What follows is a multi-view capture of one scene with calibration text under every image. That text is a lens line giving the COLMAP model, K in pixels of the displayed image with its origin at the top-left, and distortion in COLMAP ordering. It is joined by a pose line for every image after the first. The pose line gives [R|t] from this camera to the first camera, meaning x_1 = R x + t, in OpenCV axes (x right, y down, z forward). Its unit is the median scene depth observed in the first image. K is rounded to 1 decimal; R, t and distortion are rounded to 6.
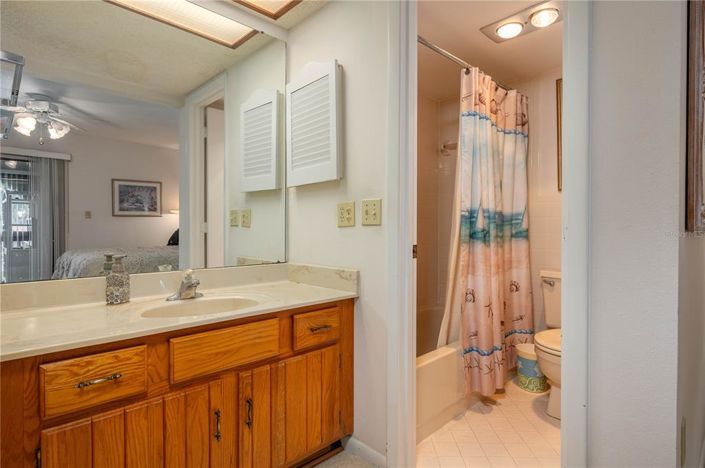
lens RADIAL K [[355.7, 0, 352.7], [0, 355.7, 234.2], [0, 0, 1]] dist [-0.004395, -0.000086]
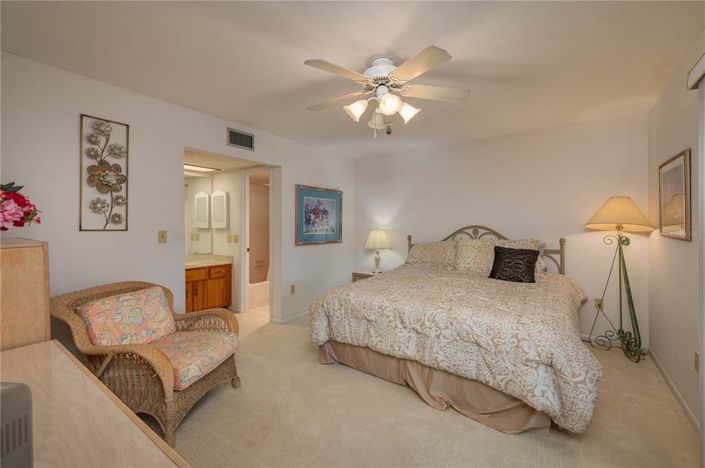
lens RADIAL K [[301.4, 0, 351.8], [0, 301.4, 226.5], [0, 0, 1]] dist [-0.000654, -0.000010]
pose [[0.986589, 0.001066, 0.163220, 0.652101], [0.001102, 0.999912, -0.013191, -0.130877], [-0.163220, 0.013194, 0.986501, -1.952142]]
